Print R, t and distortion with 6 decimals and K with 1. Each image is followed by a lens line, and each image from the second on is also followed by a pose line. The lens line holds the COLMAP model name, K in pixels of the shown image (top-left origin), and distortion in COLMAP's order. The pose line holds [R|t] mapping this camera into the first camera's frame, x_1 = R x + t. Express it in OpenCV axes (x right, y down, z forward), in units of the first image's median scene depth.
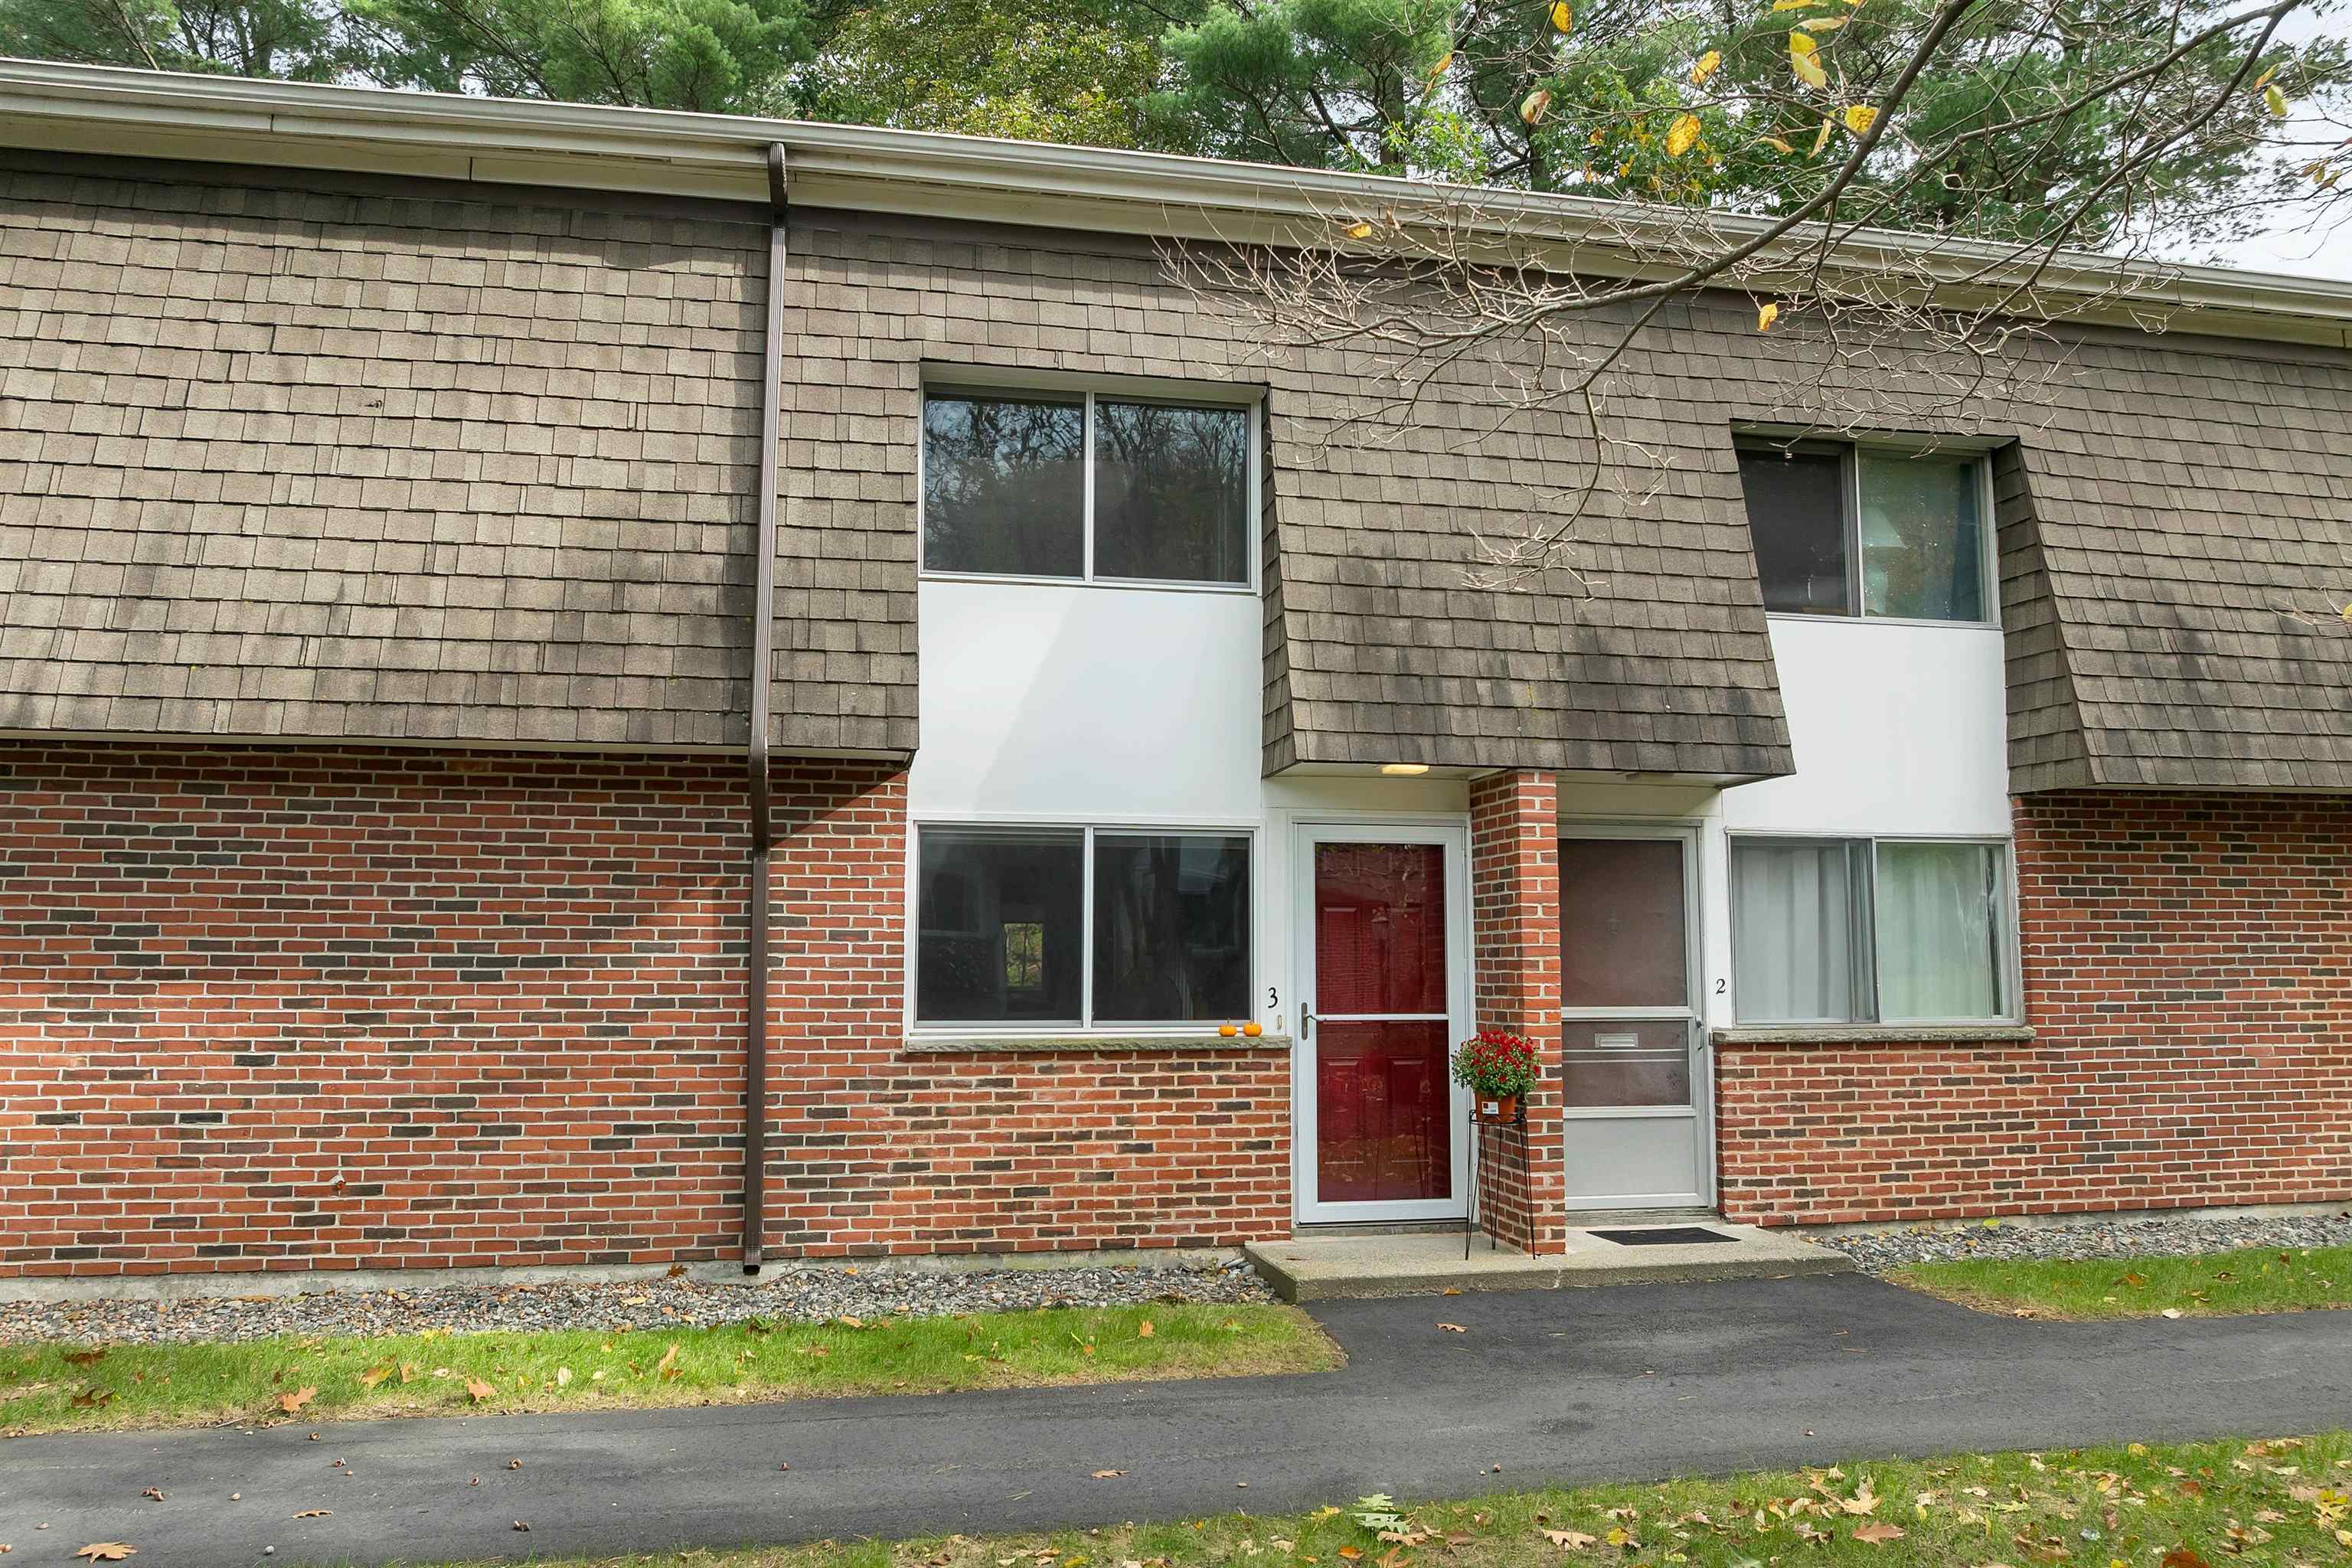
lens RADIAL K [[1708.7, 0, 1204.2], [0, 1708.7, 749.9], [0, 0, 1]] dist [-0.046584, 0.005862]
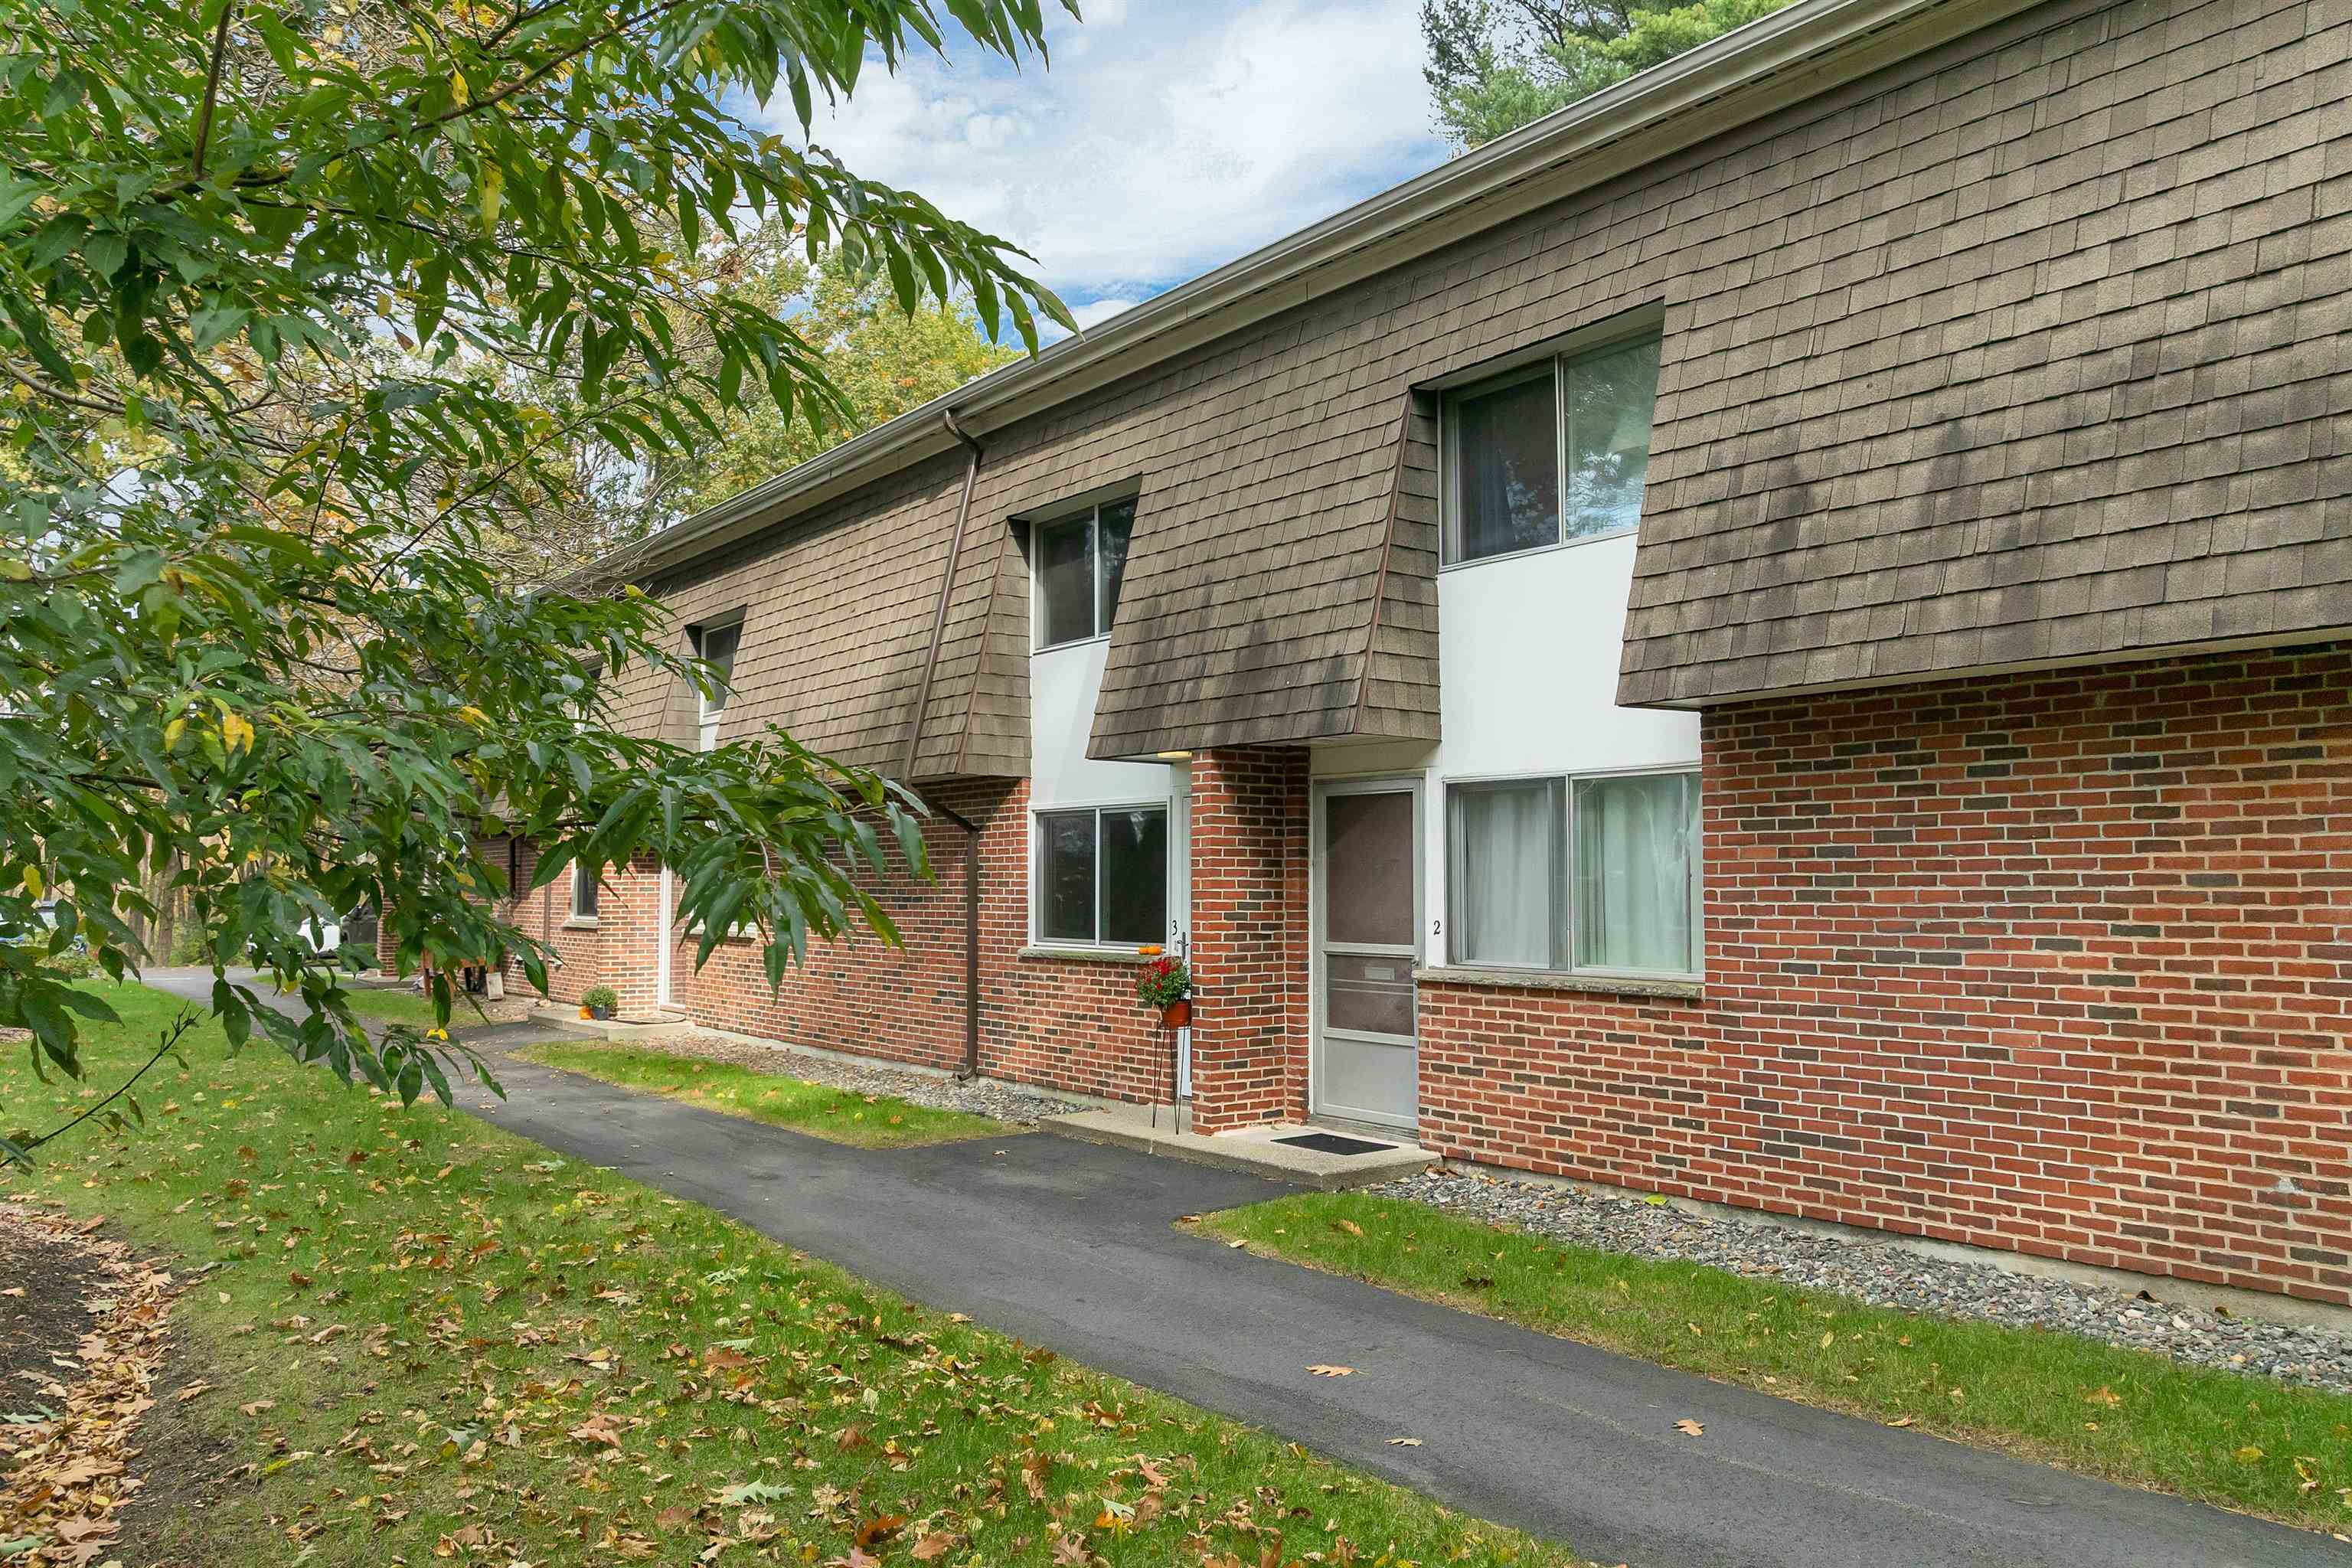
lens RADIAL K [[1656.1, 0, 1220.6], [0, 1656.1, 744.5], [0, 0, 1]] dist [0.003155, -0.108561]
pose [[0.454506, -0.075219, -0.887562, 1.217304], [0.117492, 0.992784, -0.023971, 0.036506], [0.882961, -0.093386, 0.460064, 0.436076]]
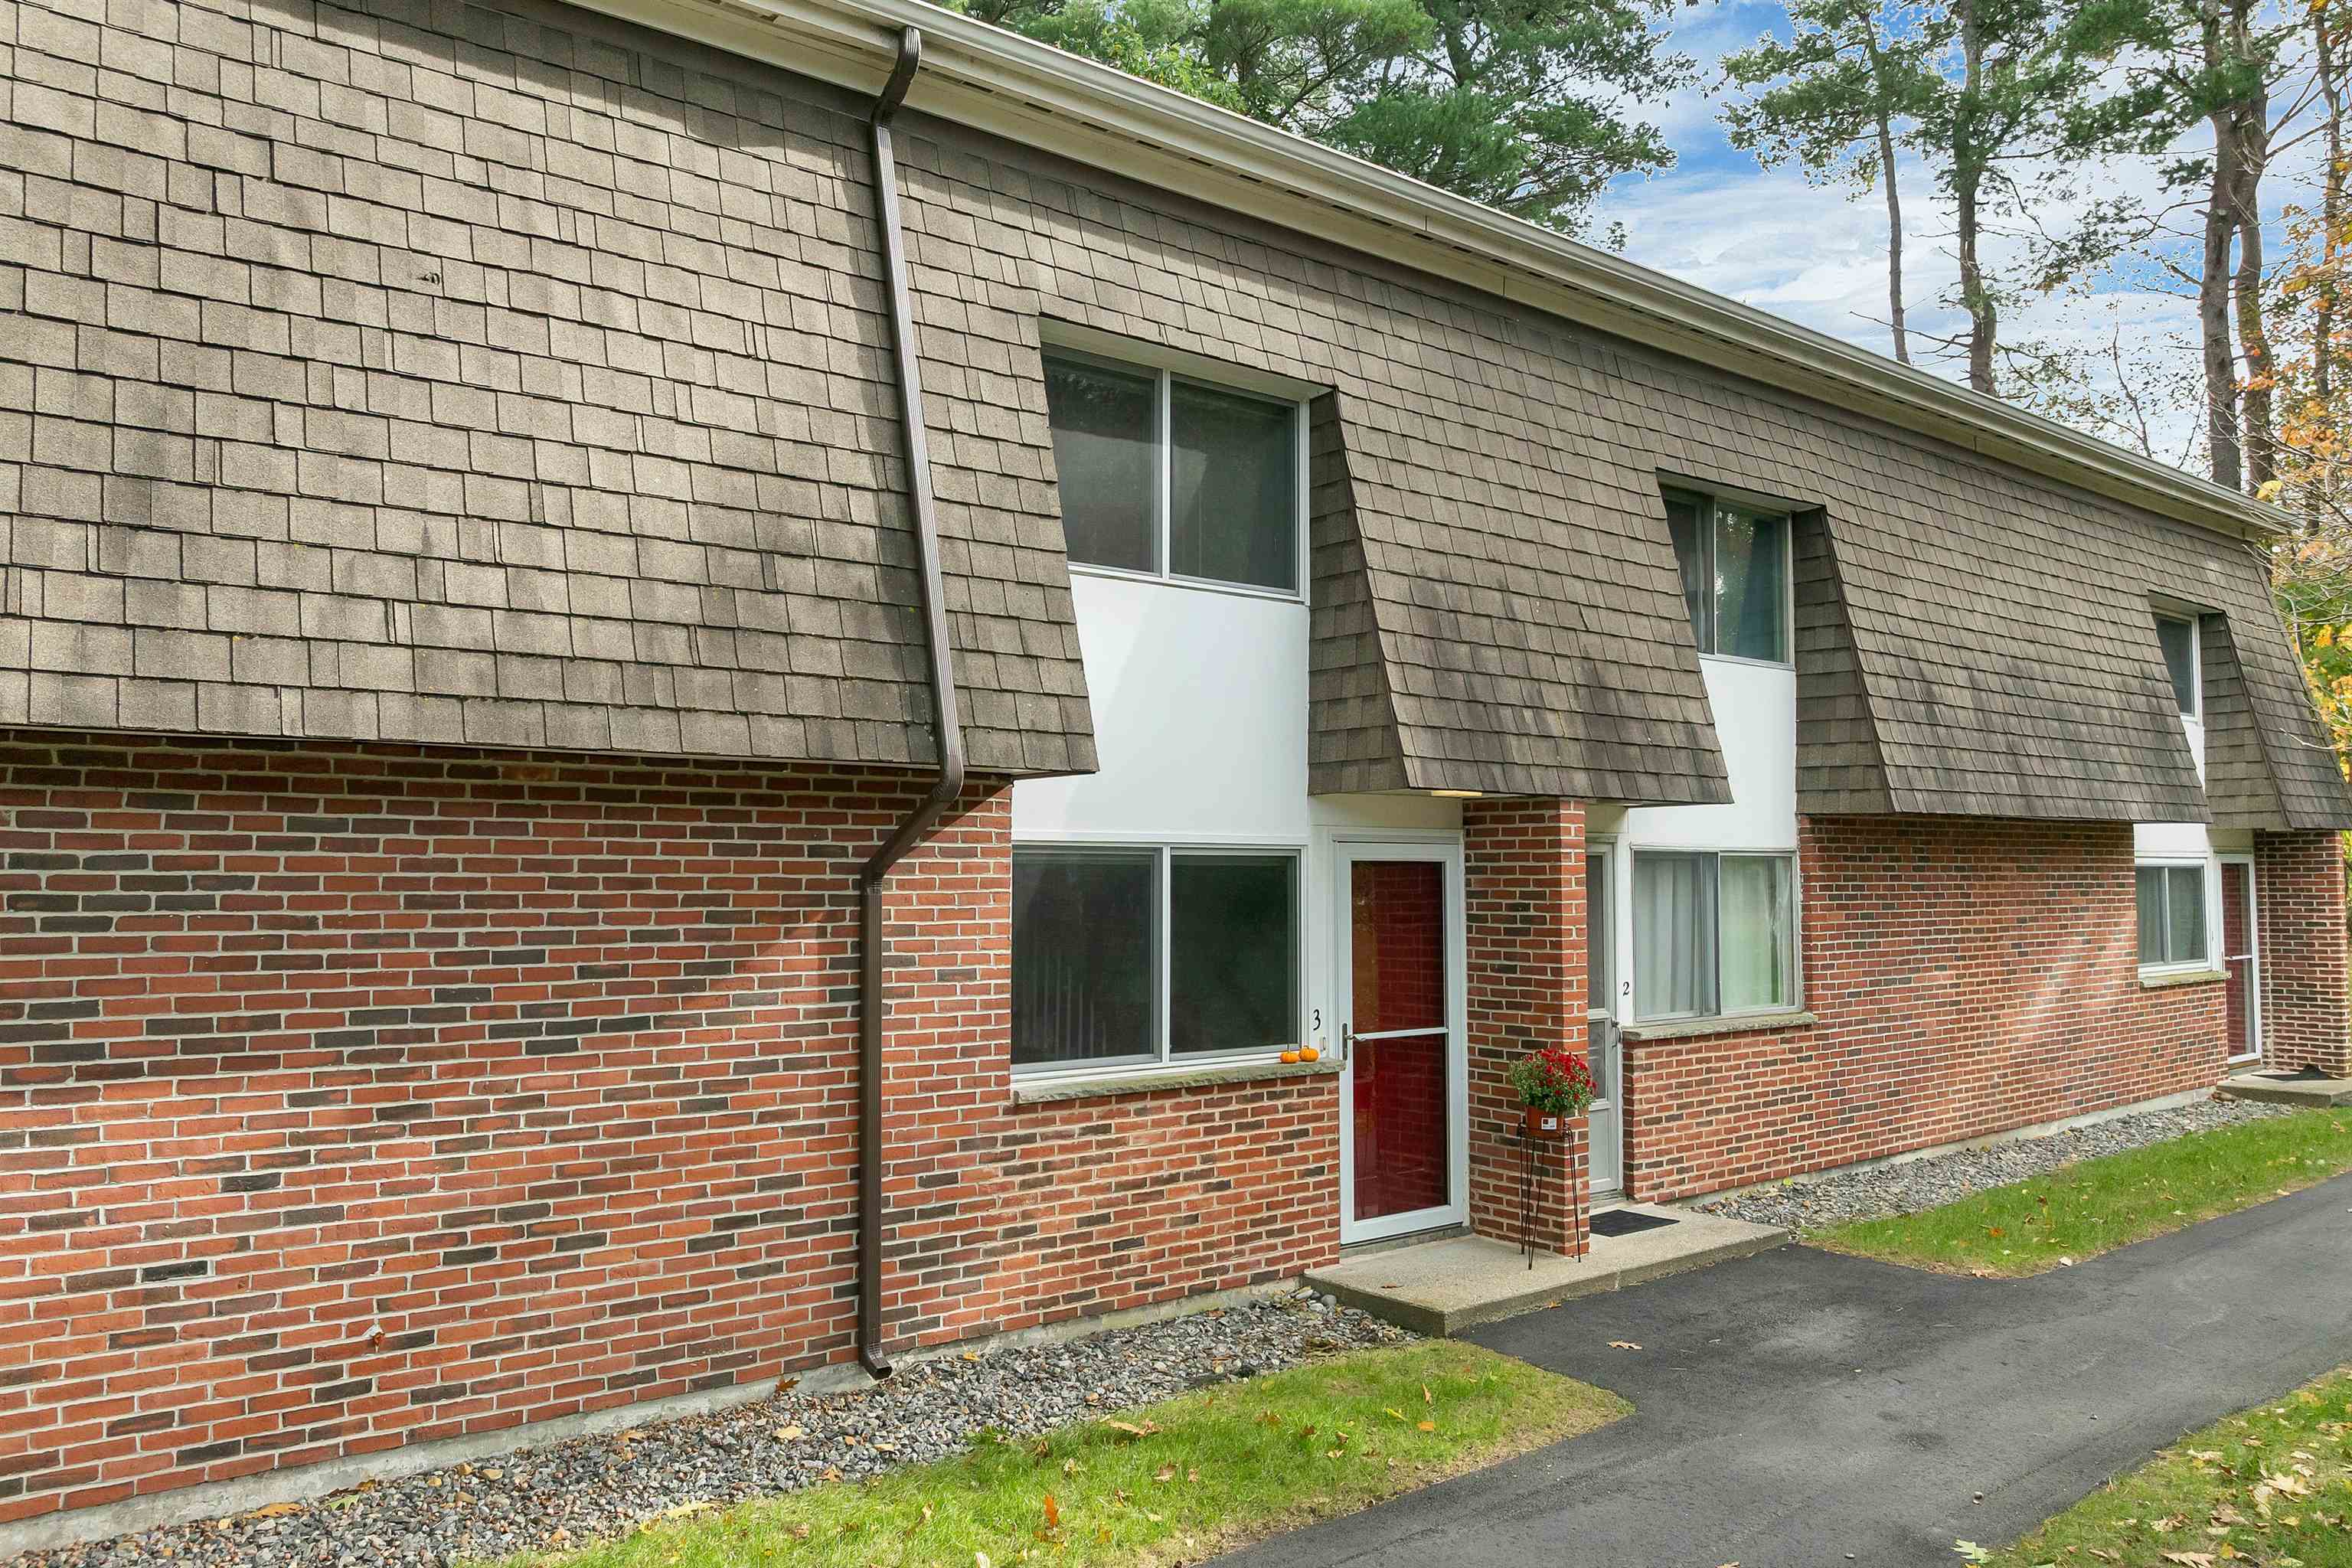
lens RADIAL K [[1708.7, 0, 1204.2], [0, 1708.7, 749.9], [0, 0, 1]] dist [-0.046584, 0.005862]
pose [[0.887610, 0.033745, 0.459358, -0.467081], [-0.059302, 0.997385, 0.041319, -0.045687], [-0.456763, -0.063916, 0.887290, 0.166619]]
